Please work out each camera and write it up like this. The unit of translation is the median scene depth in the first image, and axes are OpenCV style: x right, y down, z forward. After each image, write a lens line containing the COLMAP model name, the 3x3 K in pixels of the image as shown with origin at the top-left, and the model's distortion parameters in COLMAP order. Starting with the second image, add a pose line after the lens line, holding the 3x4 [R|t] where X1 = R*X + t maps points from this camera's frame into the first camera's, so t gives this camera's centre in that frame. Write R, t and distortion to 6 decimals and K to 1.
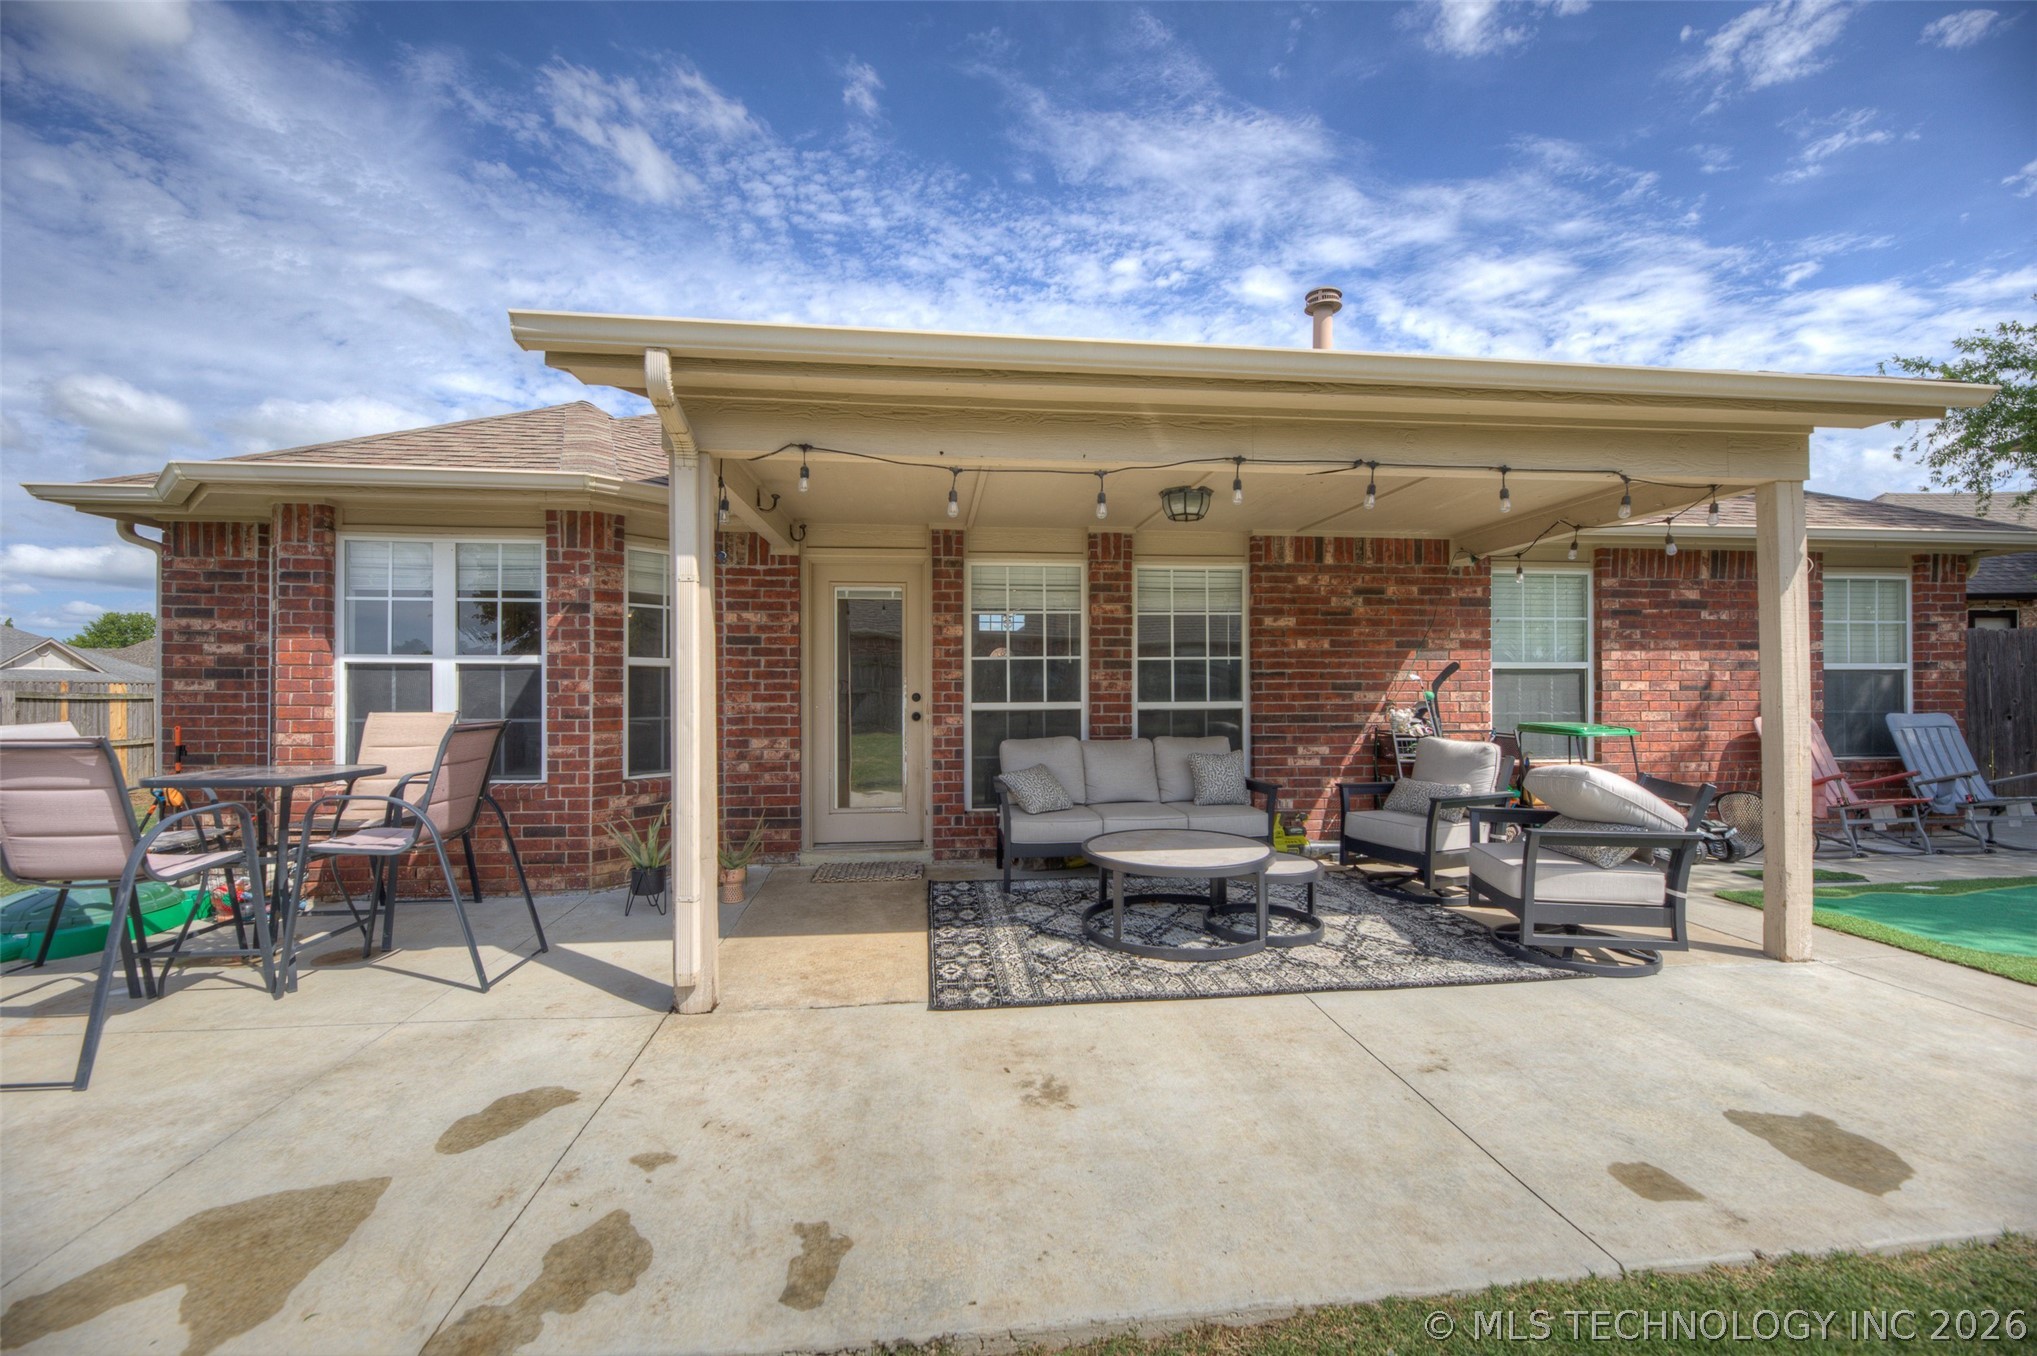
lens RADIAL K [[816.3, 0, 1015.8], [0, 816.3, 679.2], [0, 0, 1]] dist [0.011381, -0.002678]
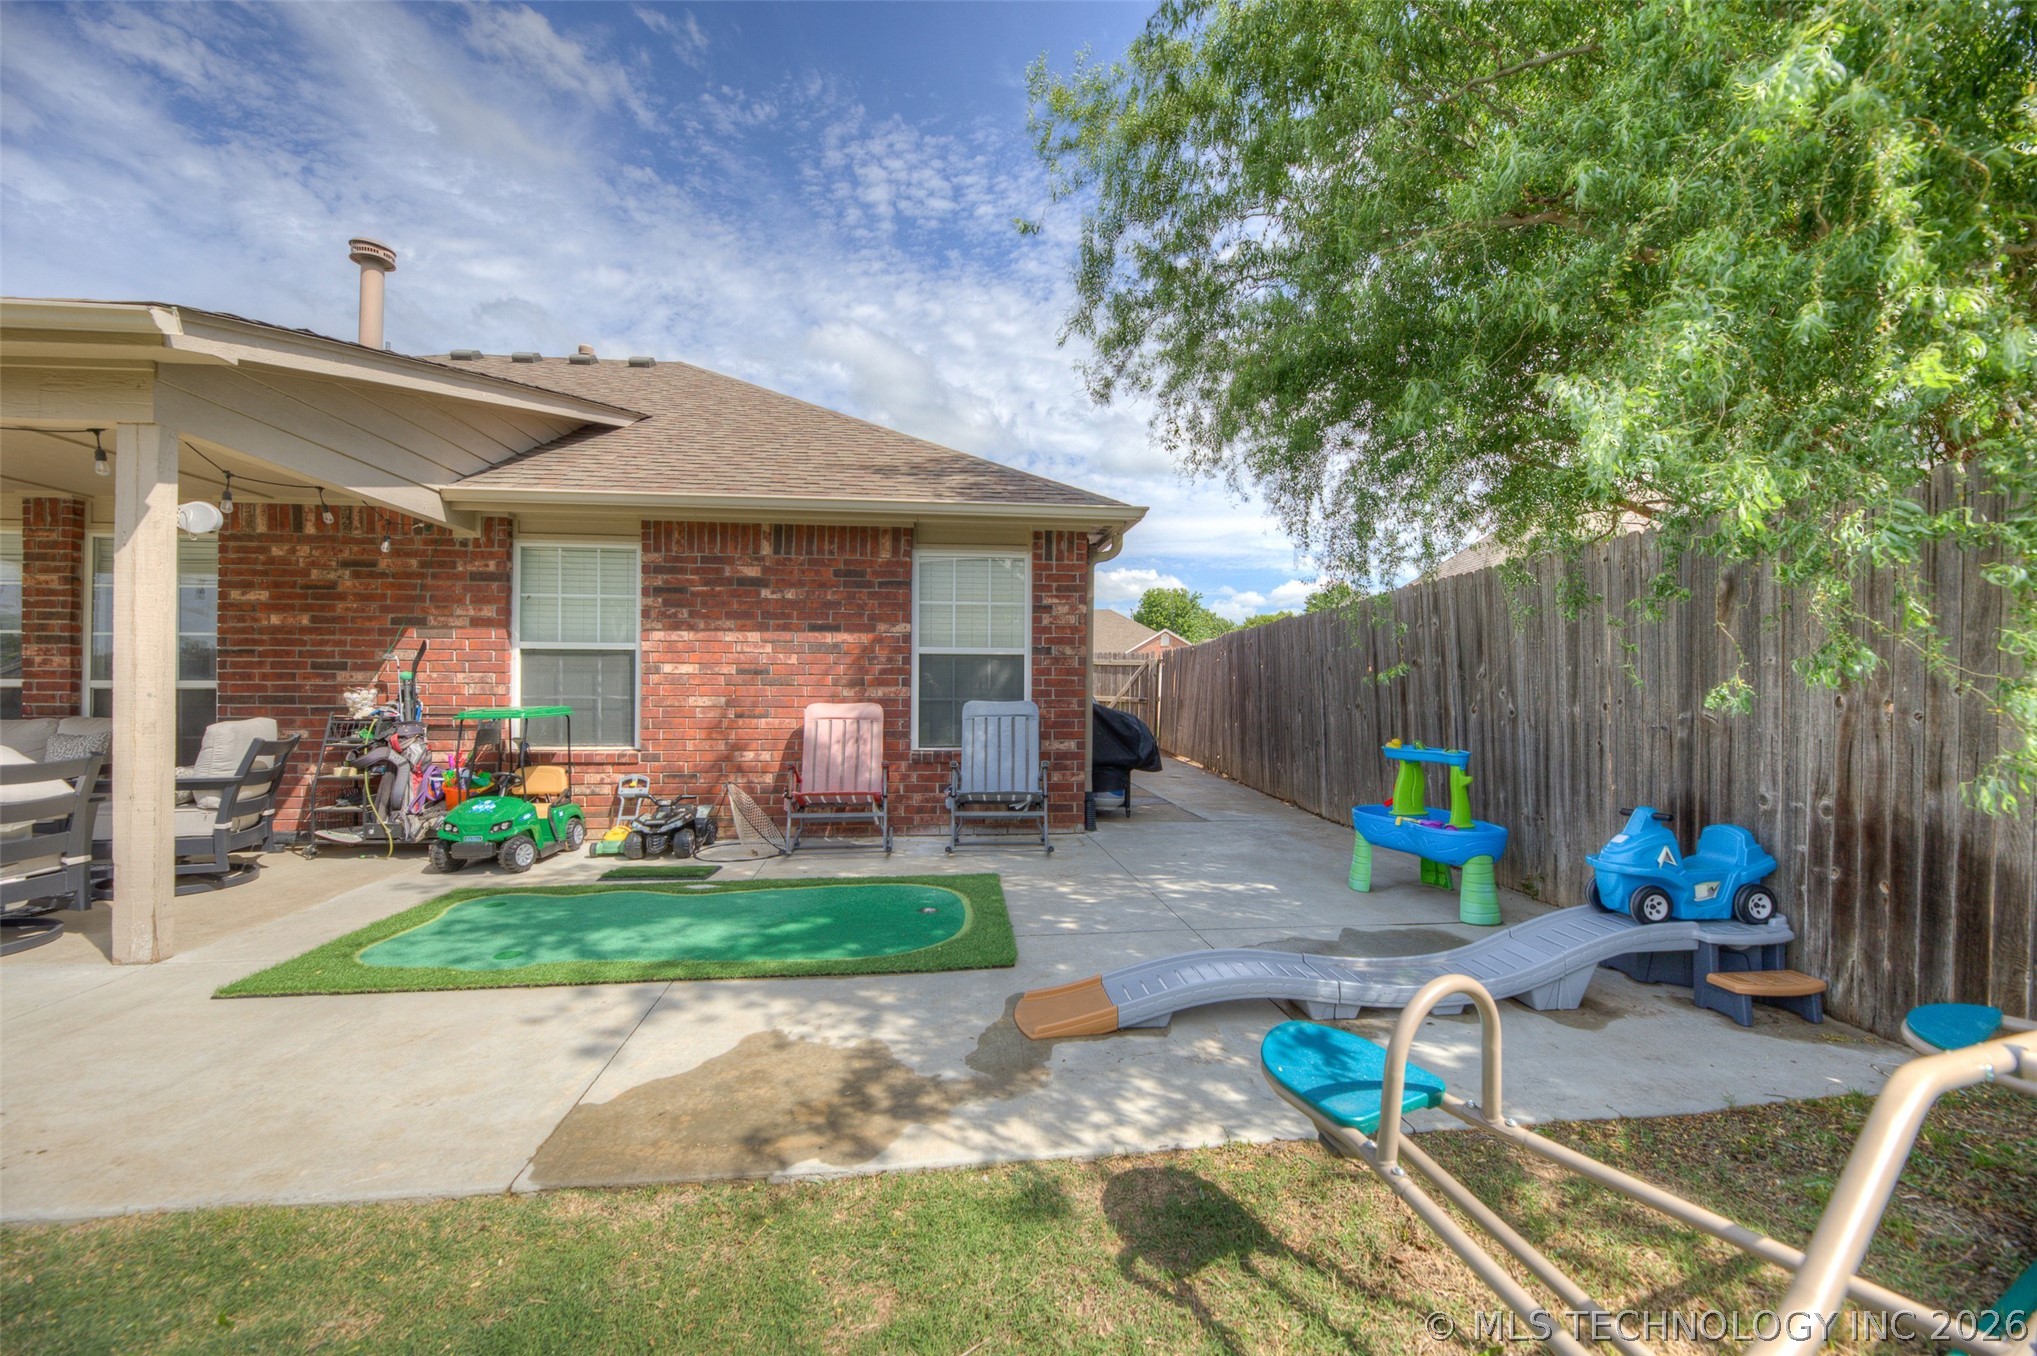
lens RADIAL K [[816.3, 0, 1005.2], [0, 816.3, 687.0], [0, 0, 1]] dist [0.011381, -0.002678]
pose [[0.999599, 0.009155, -0.026801, 1.198290], [-0.008800, 0.999872, 0.013340, 0.013943], [0.026920, -0.013098, 0.999552, 0.084325]]
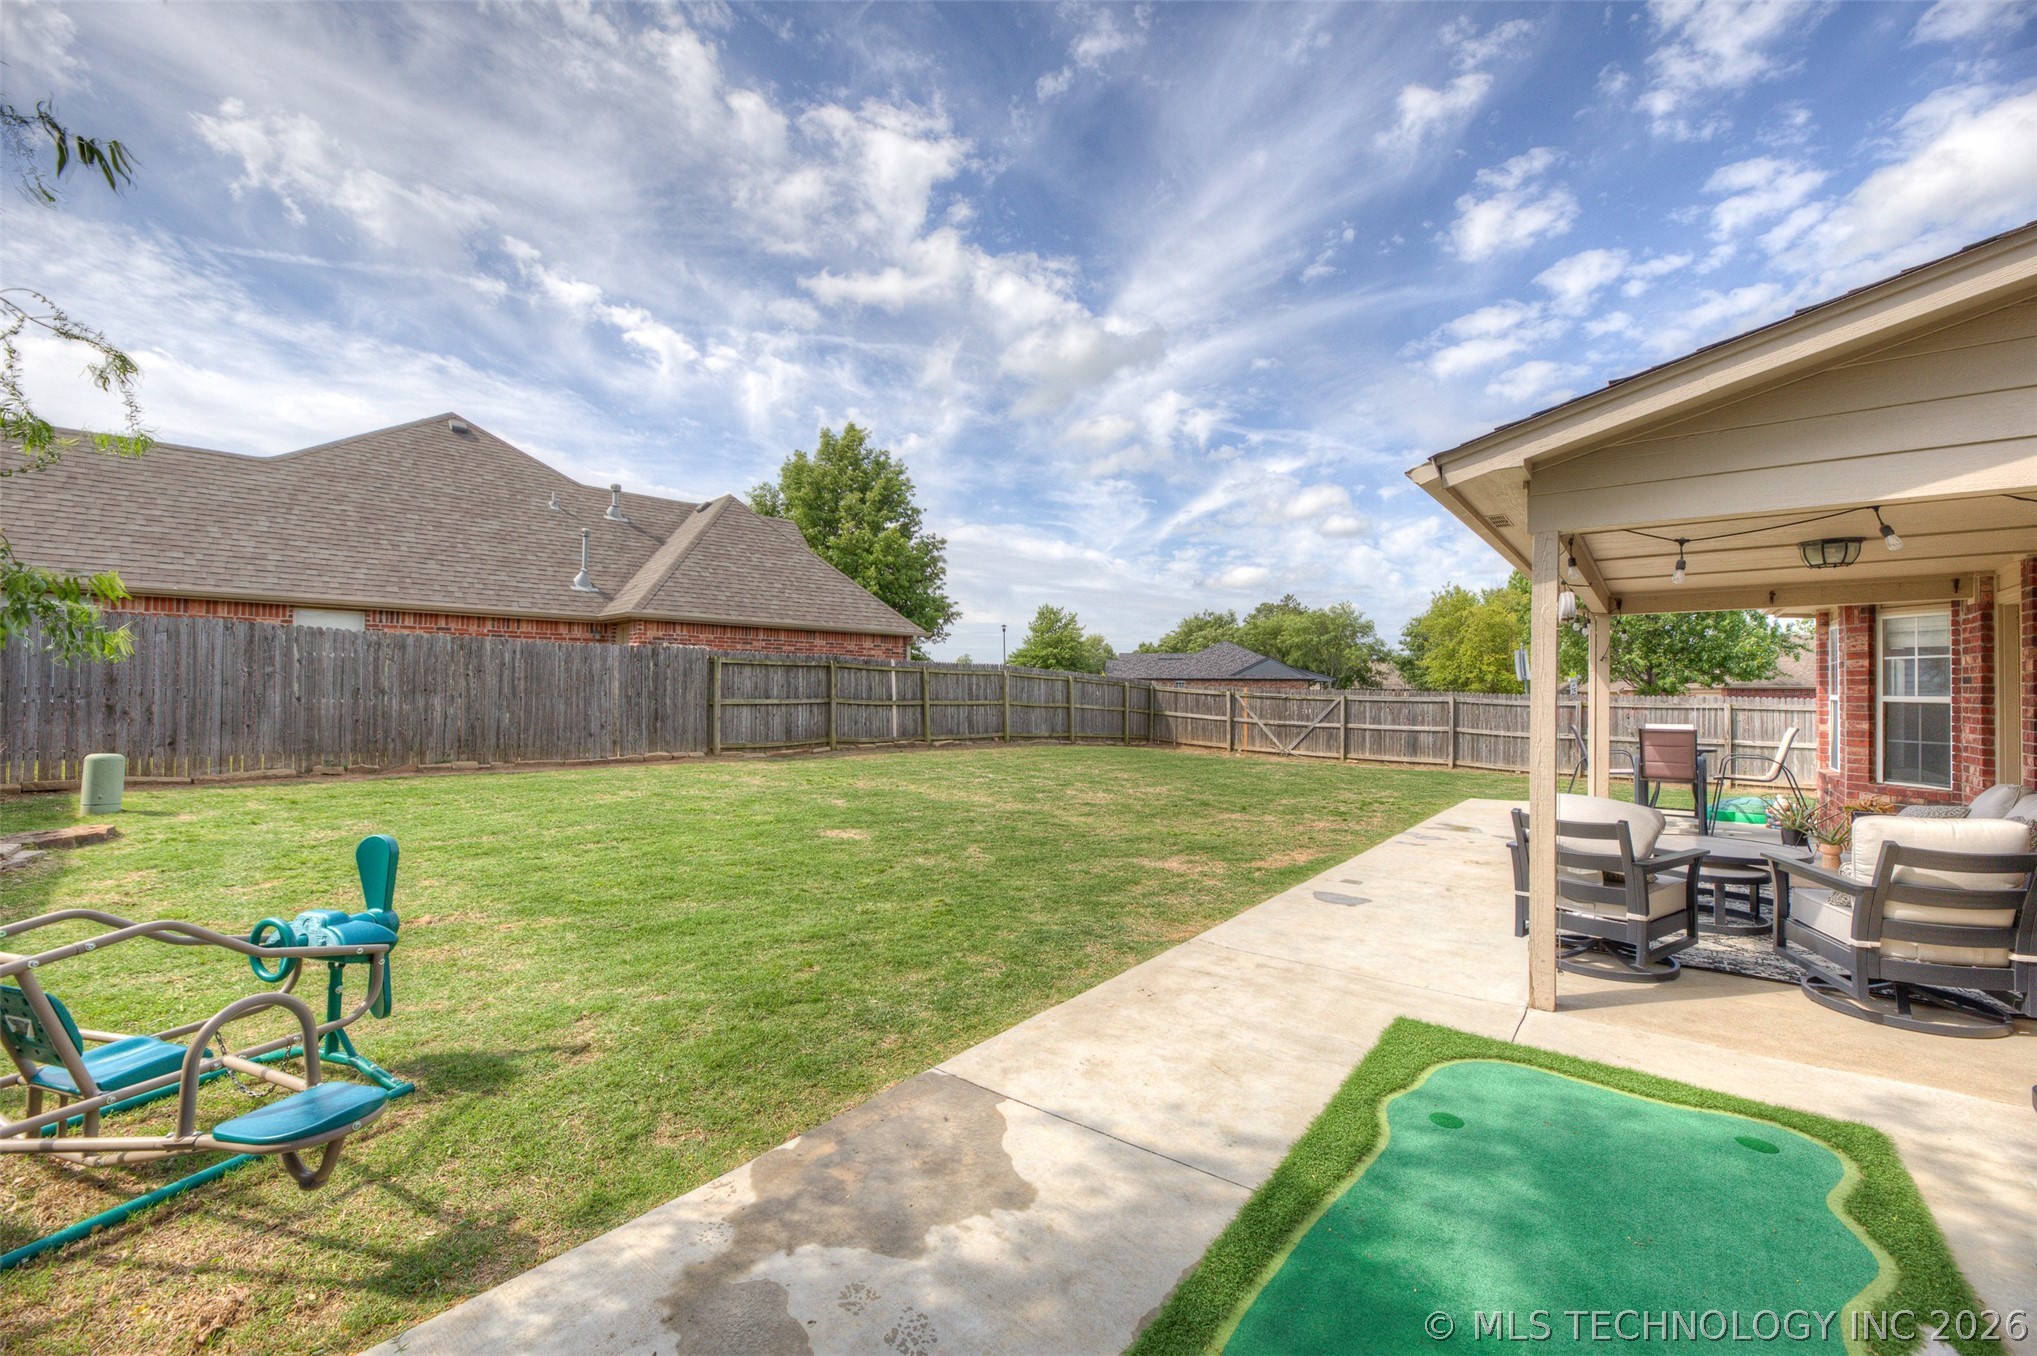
lens RADIAL K [[816.3, 0, 1019.1], [0, 816.3, 681.2], [0, 0, 1]] dist [0.011381, -0.002678]
pose [[-0.700415, -0.010504, -0.713659, 1.338573], [0.004444, 0.999808, -0.019077, -0.027282], [0.713722, -0.016533, -0.700234, 0.790704]]
